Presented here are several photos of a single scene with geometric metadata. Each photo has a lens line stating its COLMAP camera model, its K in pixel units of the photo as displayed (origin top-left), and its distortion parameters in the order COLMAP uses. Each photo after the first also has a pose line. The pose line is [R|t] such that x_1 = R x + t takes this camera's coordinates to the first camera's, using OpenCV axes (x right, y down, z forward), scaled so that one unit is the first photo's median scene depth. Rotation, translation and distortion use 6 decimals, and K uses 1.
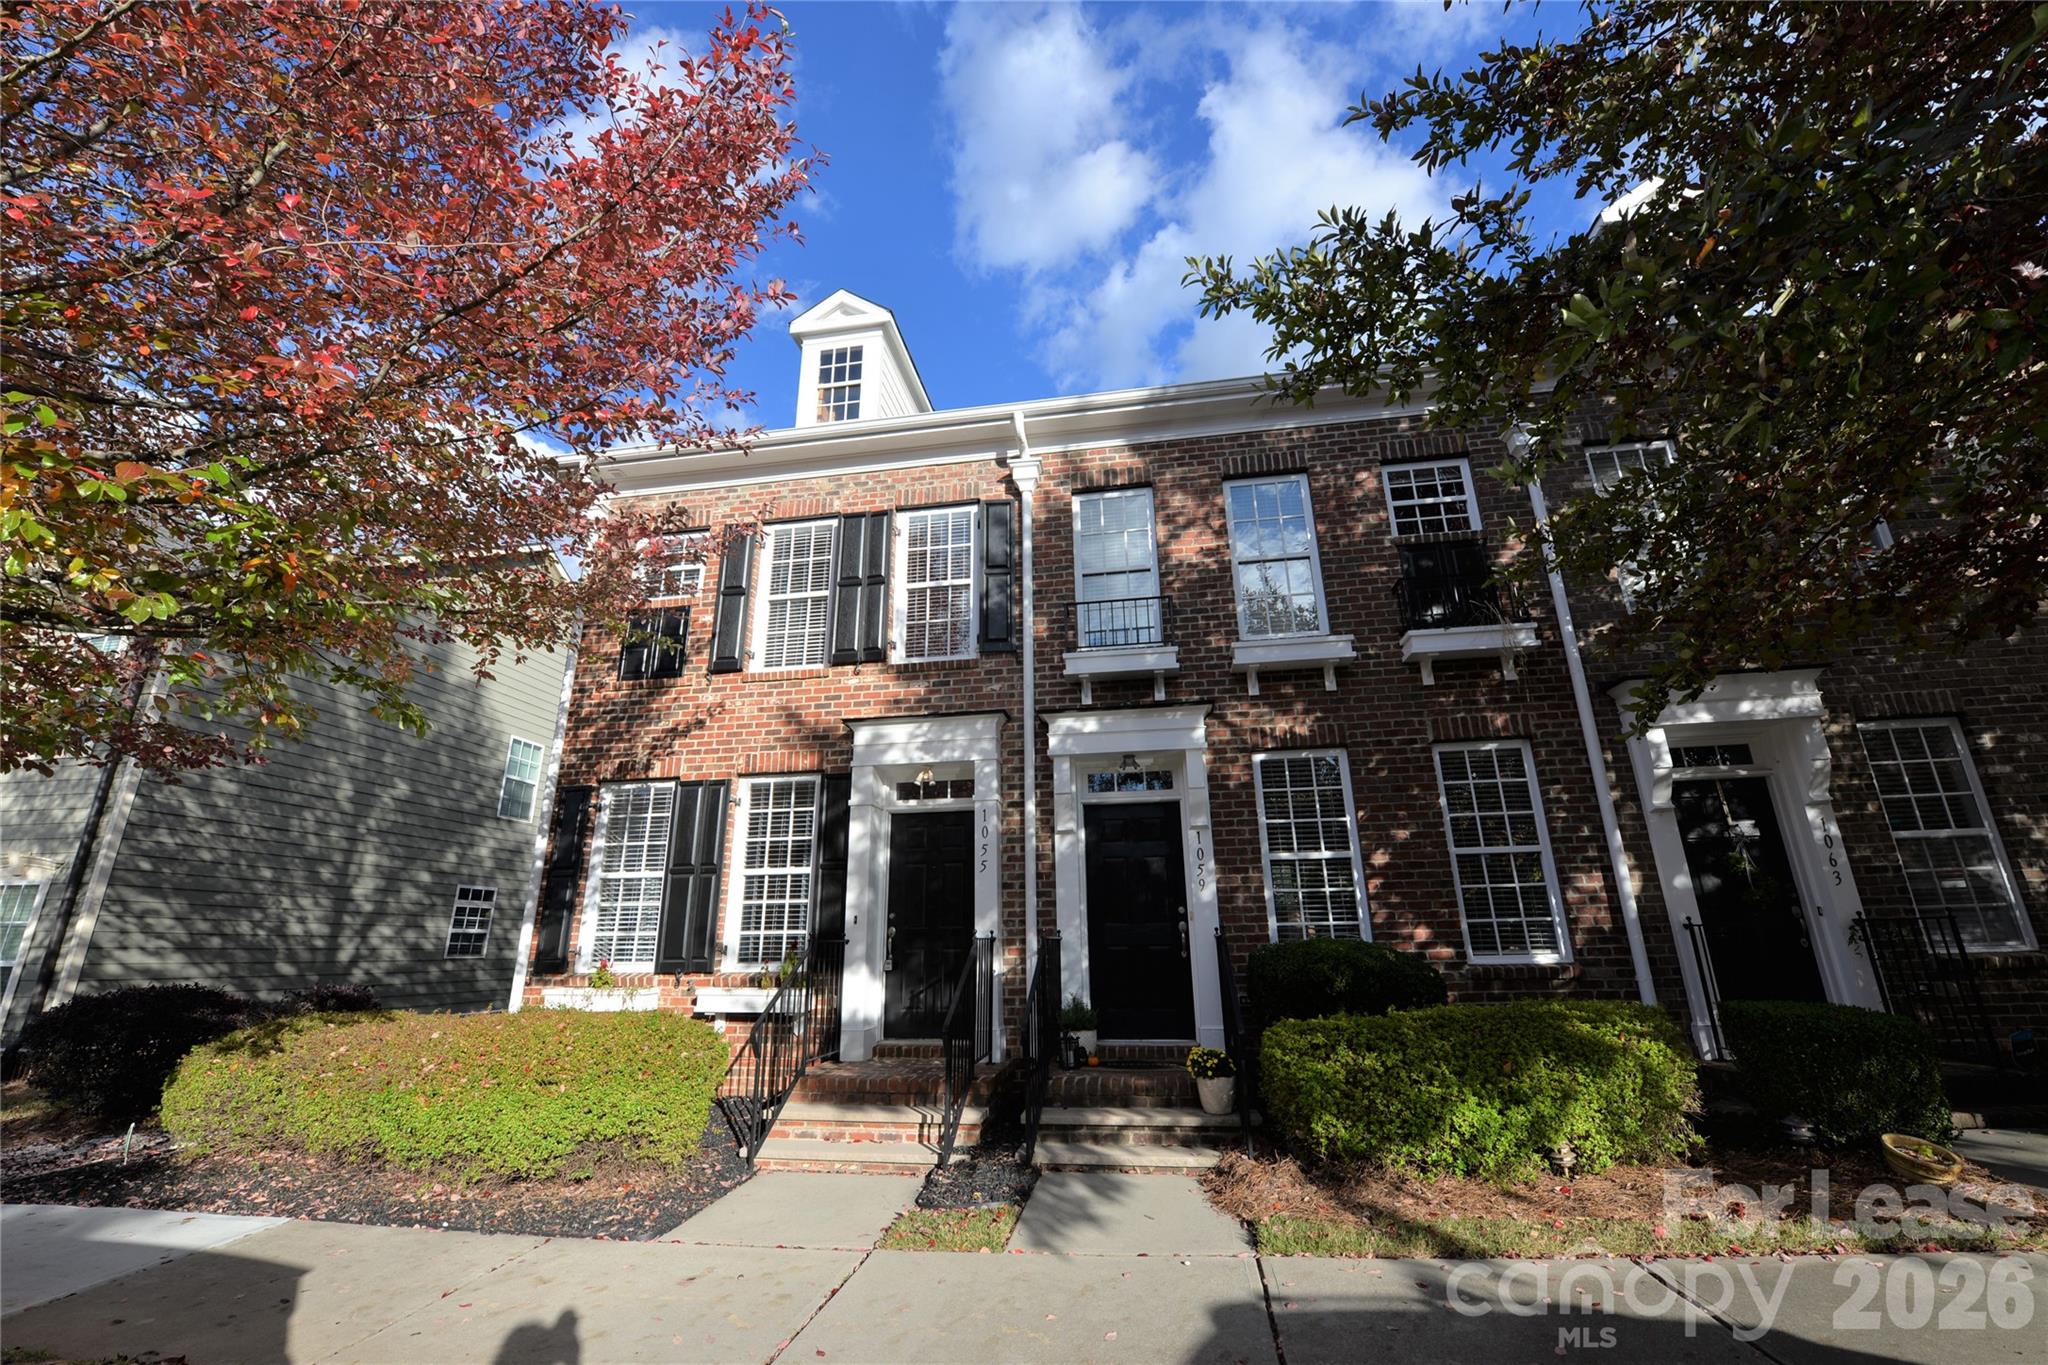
lens RADIAL K [[814.3, 0, 1029.0], [0, 814.3, 683.6], [0, 0, 1]] dist [-0.016134, -0.002494]
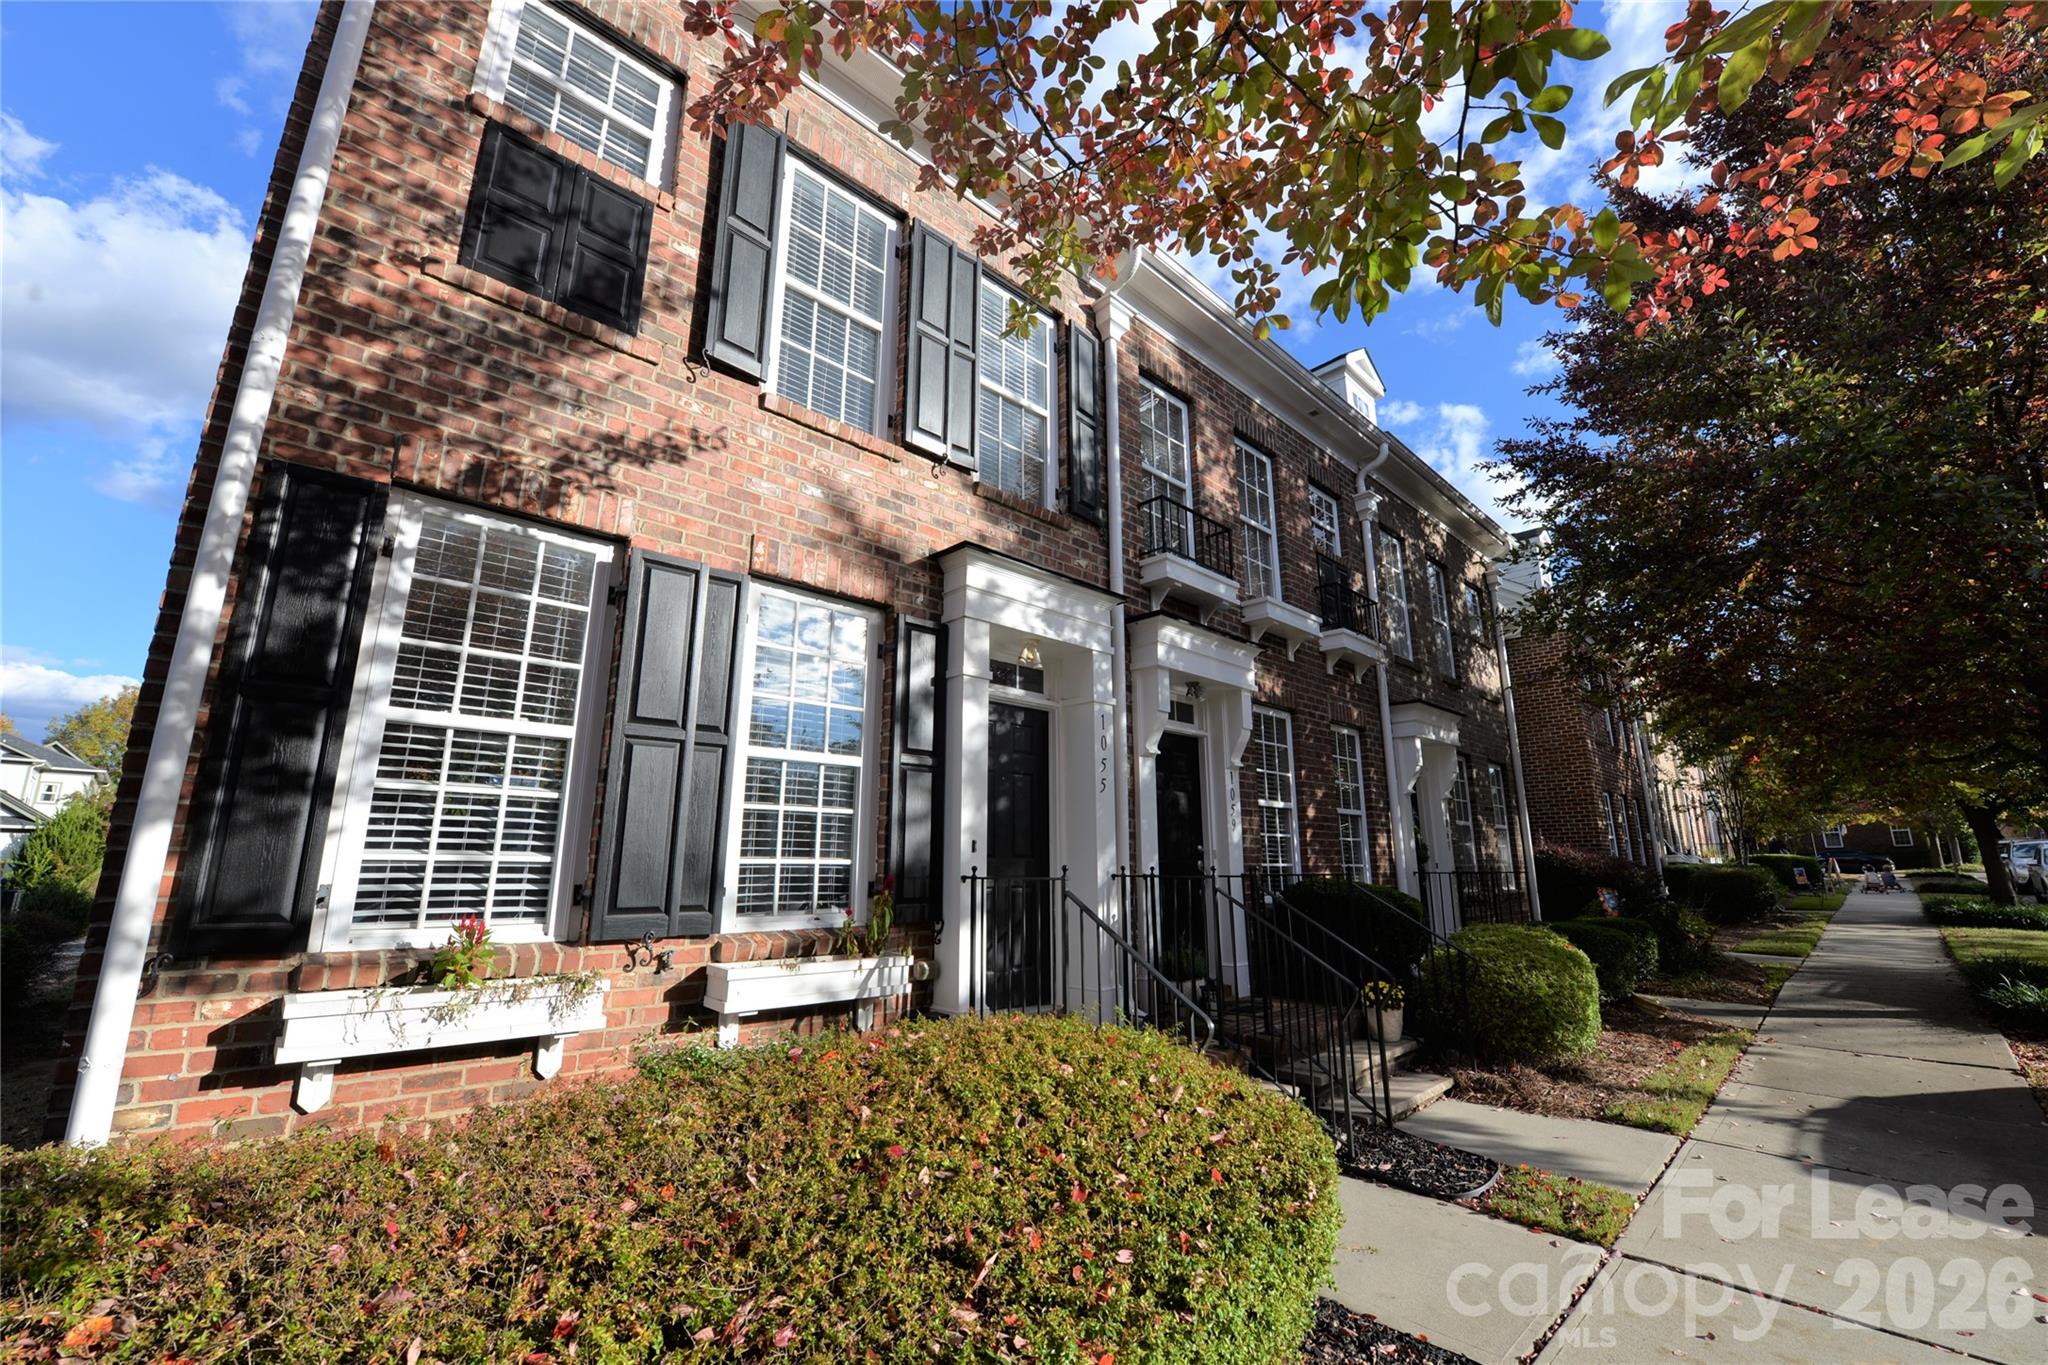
lens RADIAL K [[814.3, 0, 1038.6], [0, 814.3, 674.9], [0, 0, 1]] dist [-0.016134, -0.002494]
pose [[0.606500, 0.195882, 0.770576, -0.649988], [-0.254356, 0.966046, -0.045374, 0.154819], [-0.753300, -0.168482, 0.635730, 0.506405]]
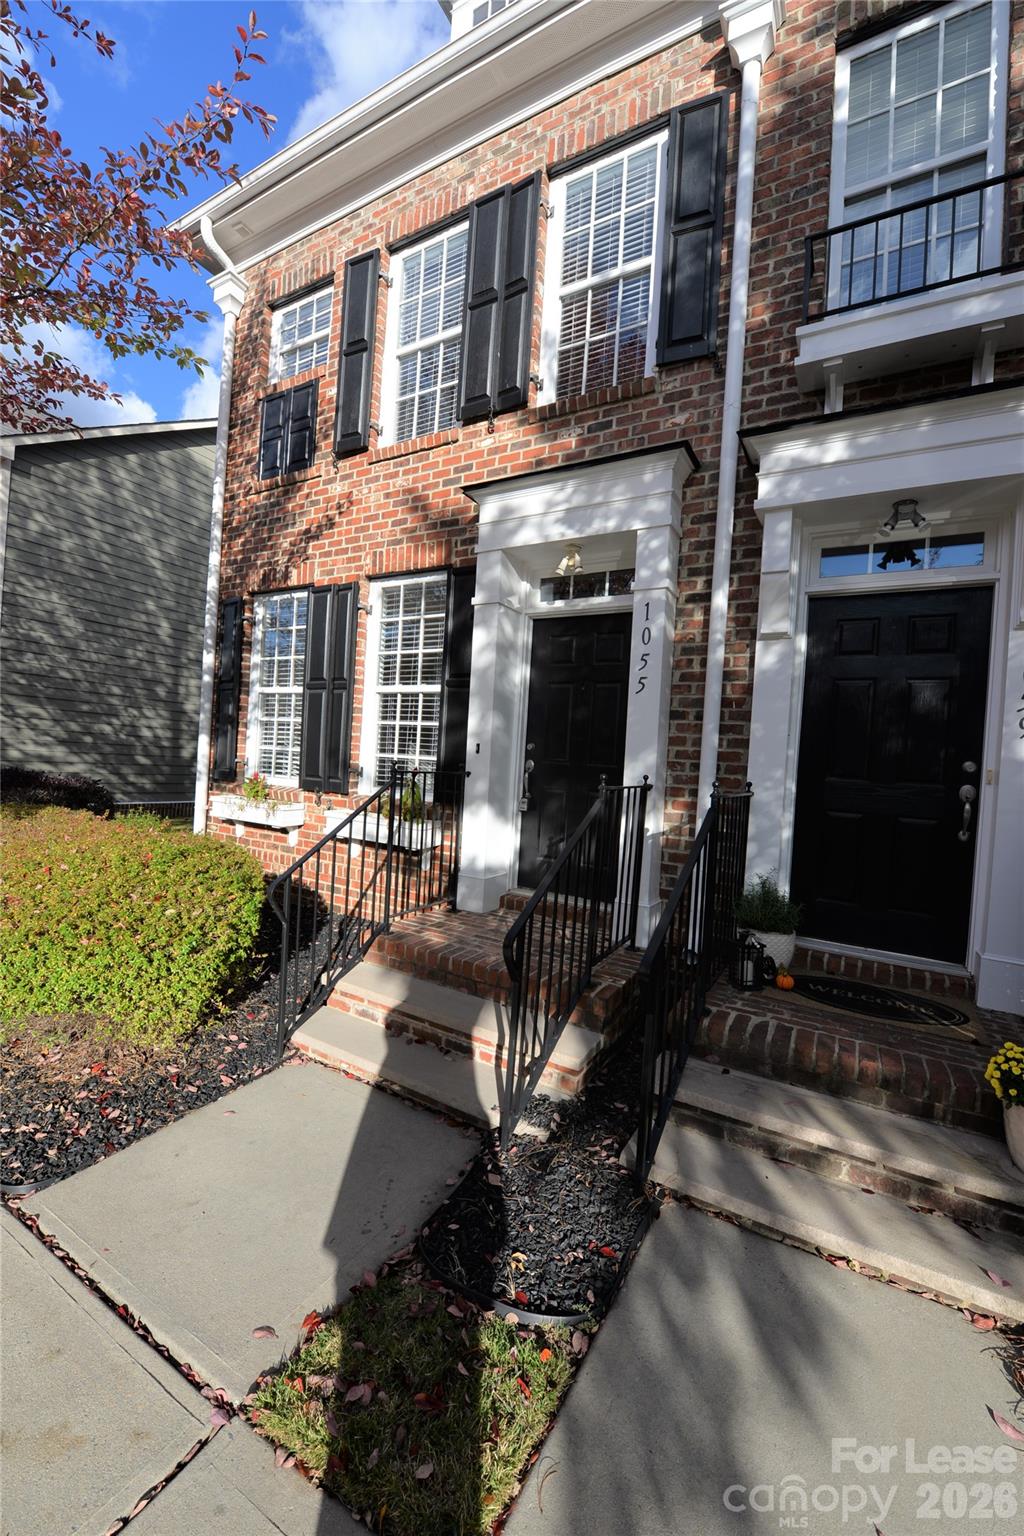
lens RADIAL K [[610.7, 0, 506.8], [0, 610.7, 773.9], [0, 0, 1]] dist [-0.016134, -0.002494]
pose [[0.928668, 0.076995, -0.362831, 0.028926], [0.041983, 0.950111, 0.309075, 0.117395], [0.368527, -0.302261, 0.879105, 0.430395]]
